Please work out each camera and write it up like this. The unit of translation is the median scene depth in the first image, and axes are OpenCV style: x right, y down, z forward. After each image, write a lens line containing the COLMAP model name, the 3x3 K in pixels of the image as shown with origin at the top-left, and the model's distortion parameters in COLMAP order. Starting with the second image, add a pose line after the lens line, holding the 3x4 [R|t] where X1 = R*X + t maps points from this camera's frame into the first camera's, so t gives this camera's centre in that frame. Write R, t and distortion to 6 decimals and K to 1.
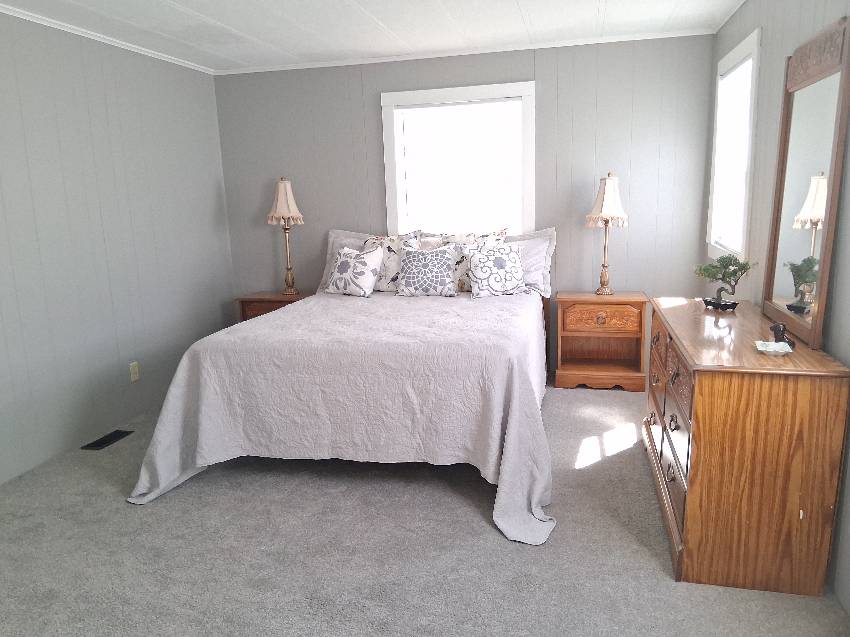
lens RADIAL K [[647.9, 0, 425.0], [0, 647.9, 318.5], [0, 0, 1]] dist [0.098503, -0.154543]
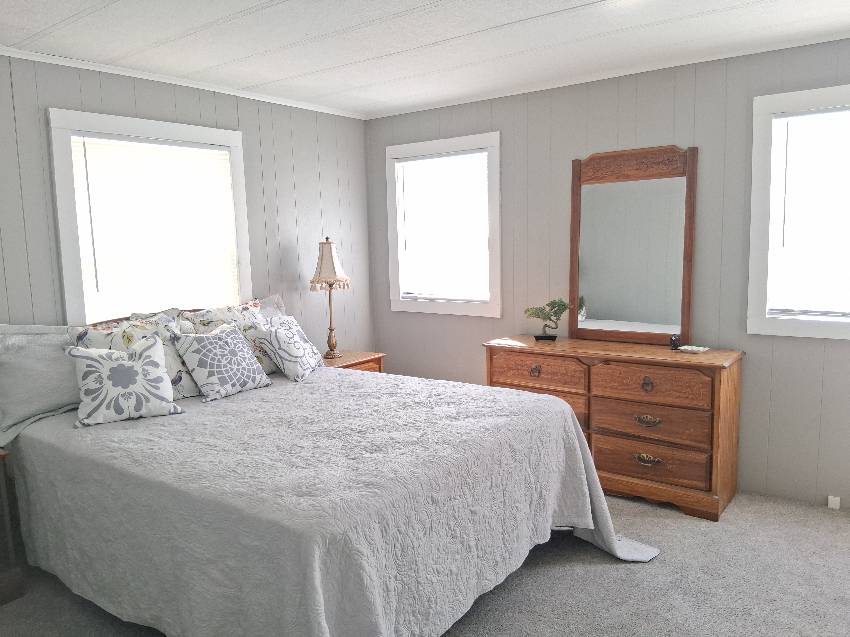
lens RADIAL K [[647.9, 0, 425.0], [0, 647.9, 318.5], [0, 0, 1]] dist [0.098503, -0.154543]
pose [[0.403693, -0.096224, 0.909820, -0.579738], [0.189722, 0.981641, 0.019639, -0.091618], [-0.895007, 0.164685, 0.414537, 0.479447]]
